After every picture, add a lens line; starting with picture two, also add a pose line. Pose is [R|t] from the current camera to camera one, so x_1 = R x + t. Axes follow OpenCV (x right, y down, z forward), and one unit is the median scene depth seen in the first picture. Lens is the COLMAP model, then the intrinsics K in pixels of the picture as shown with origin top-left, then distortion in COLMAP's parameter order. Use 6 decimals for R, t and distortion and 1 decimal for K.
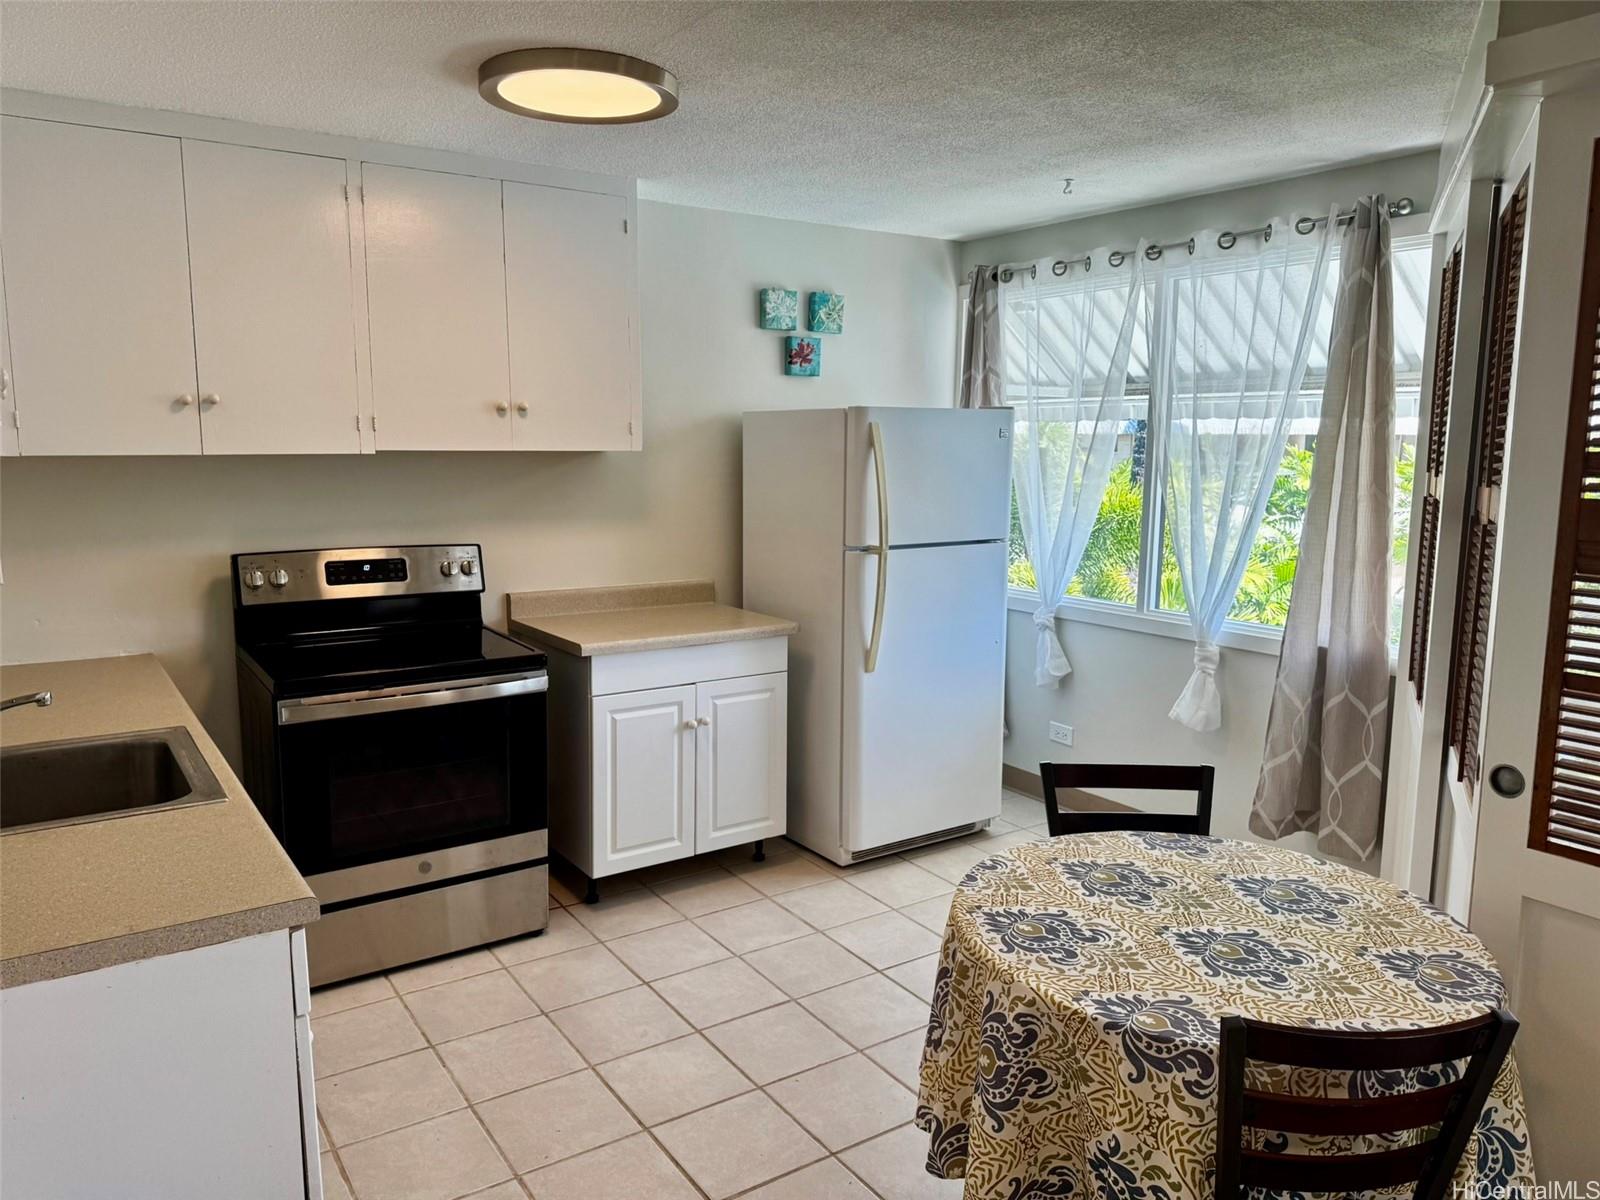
lens RADIAL K [[1132.4, 0, 800.0], [0, 1132.4, 600.0], [0, 0, 1]] dist [0.085489, -0.101986]
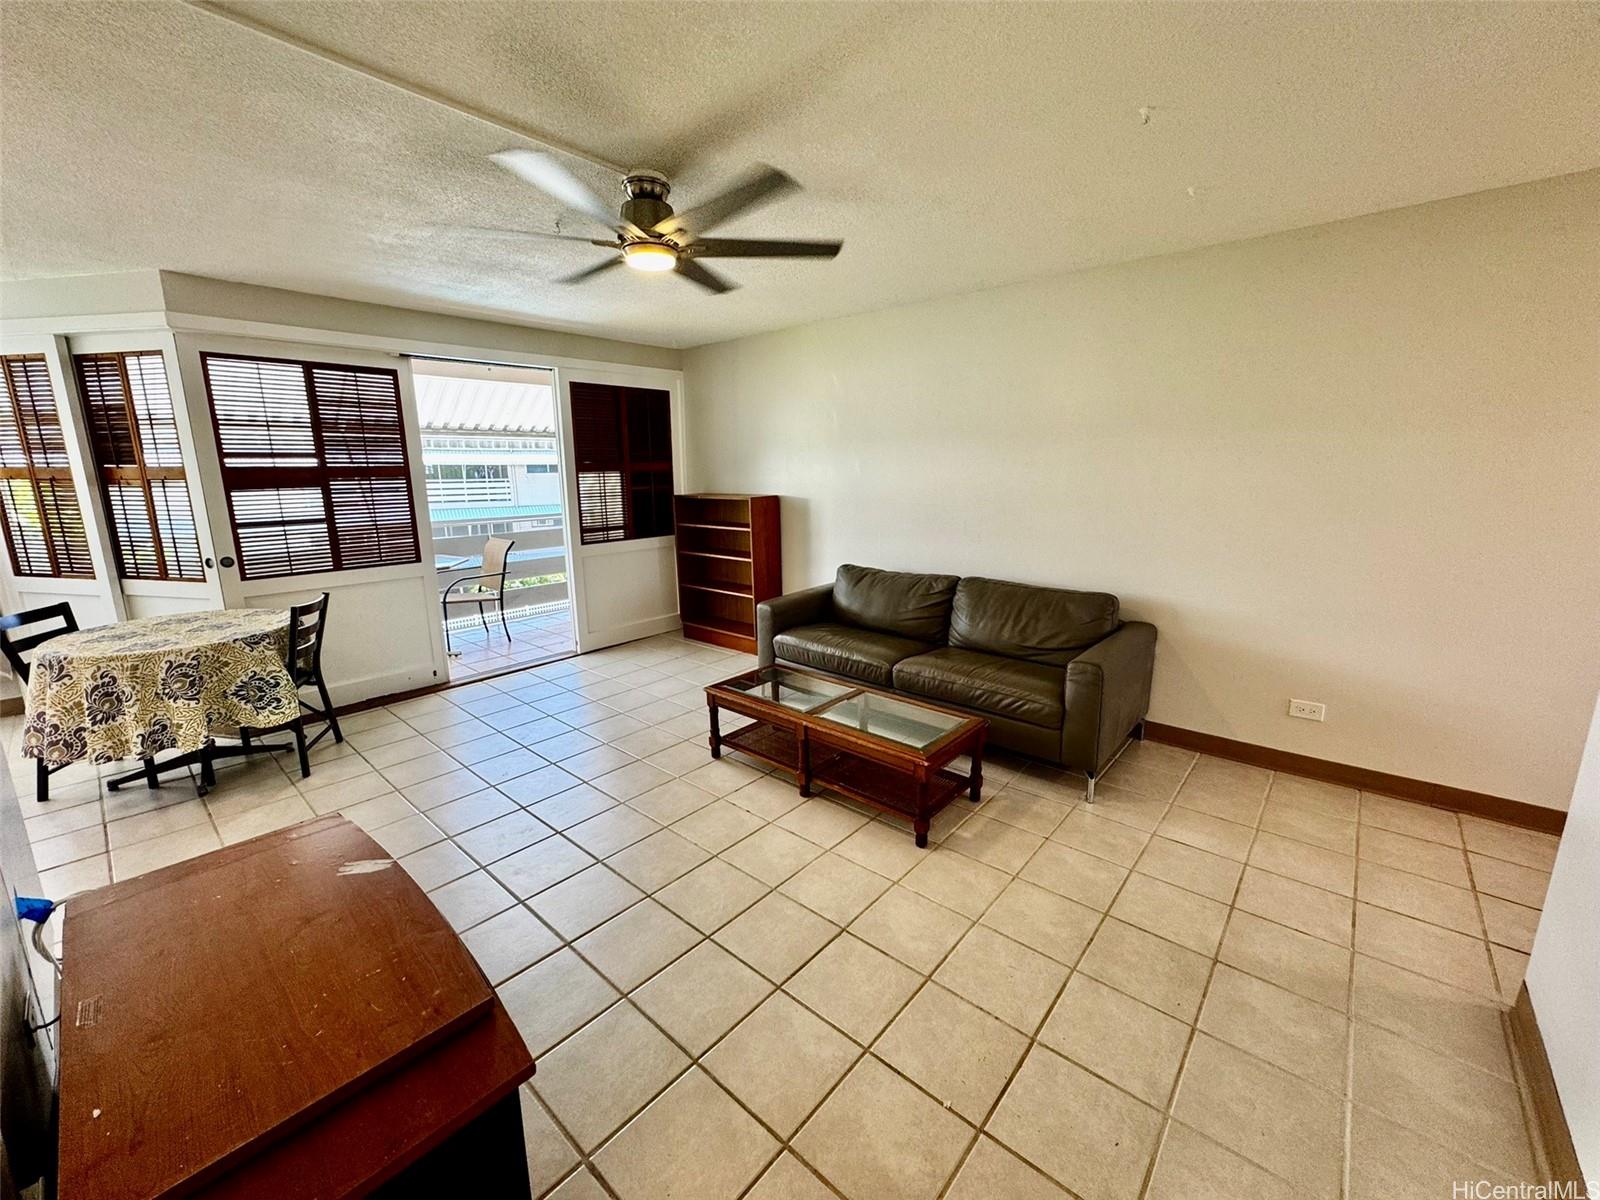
lens RADIAL K [[638.9, 0, 804.0], [0, 638.9, 593.7], [0, 0, 1]] dist [-0.002265, 0.000435]
pose [[-0.260556, -0.187790, 0.947019, -0.749932], [0.143566, 0.962459, 0.230351, 0.036958], [-0.954725, 0.195979, -0.223814, -0.032005]]
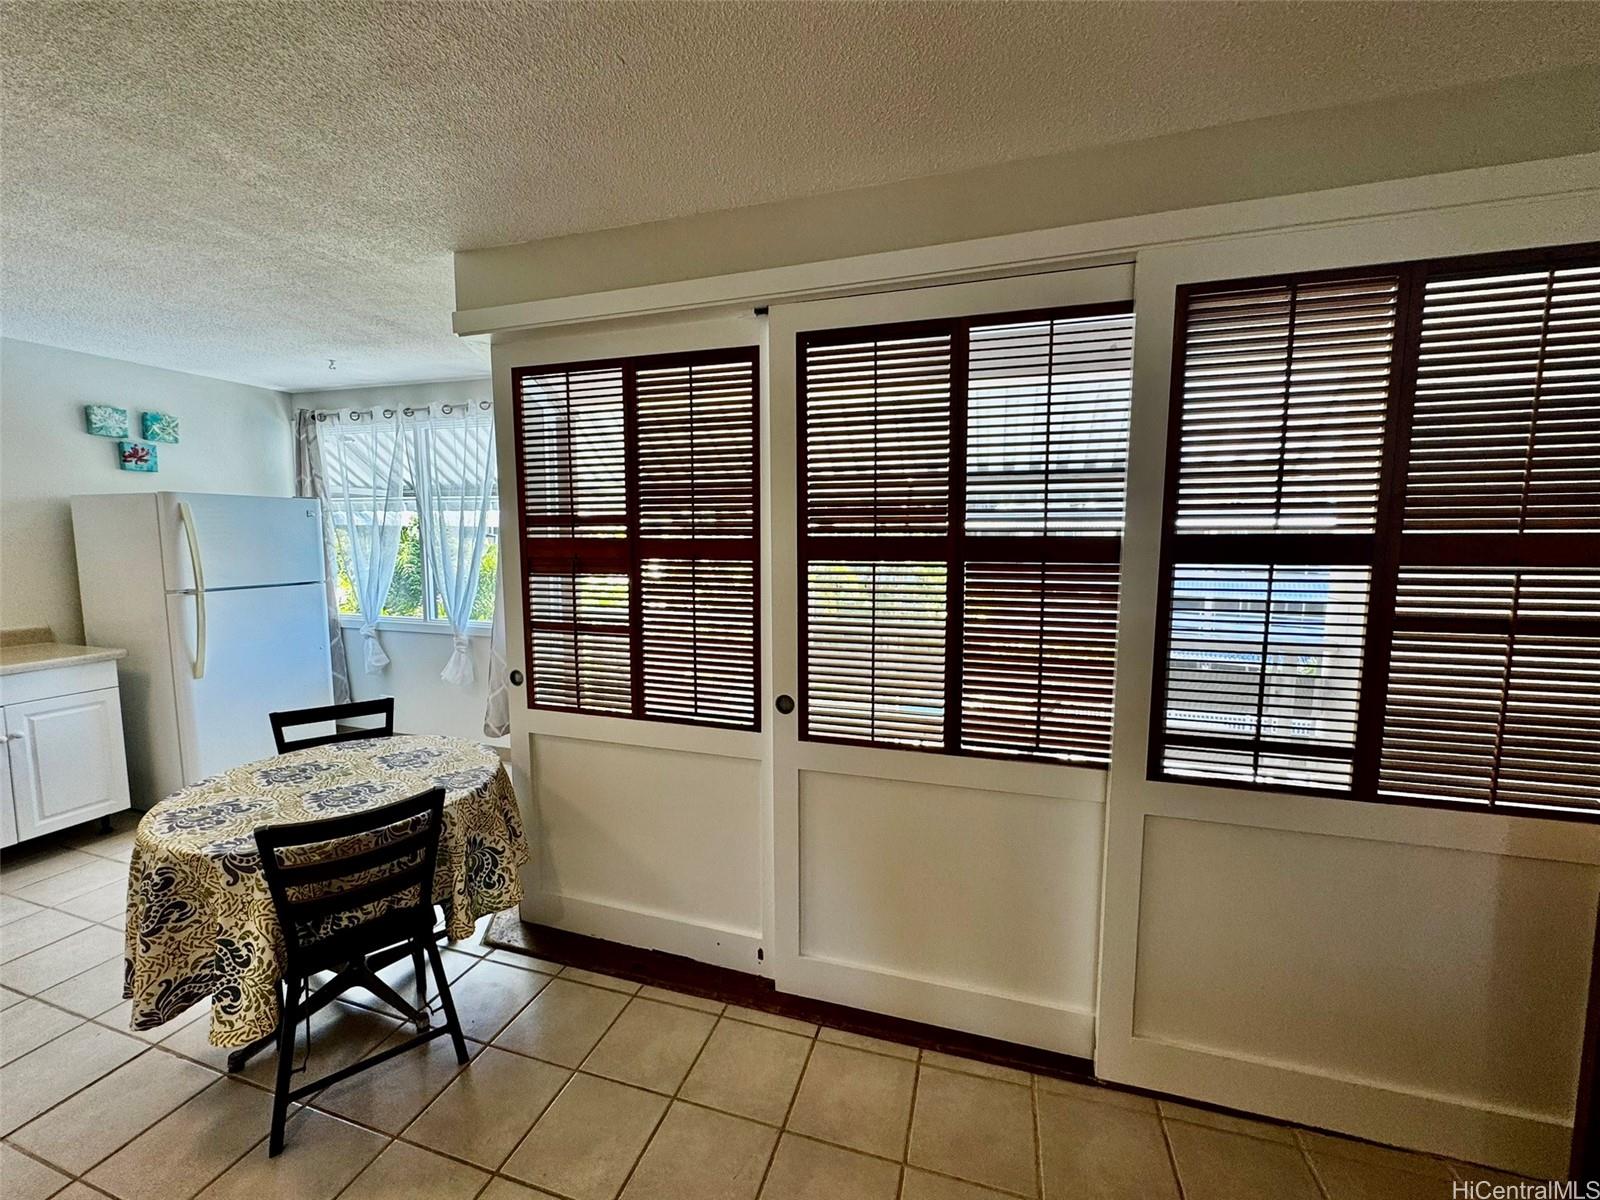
lens RADIAL K [[638.9, 0, 804.0], [0, 638.9, 593.7], [0, 0, 1]] dist [-0.002265, 0.000435]
pose [[0.776948, -0.058421, 0.626849, 0.166806], [0.086643, 0.996133, -0.014553, 0.037740], [-0.623575, 0.065619, 0.779005, -0.111401]]
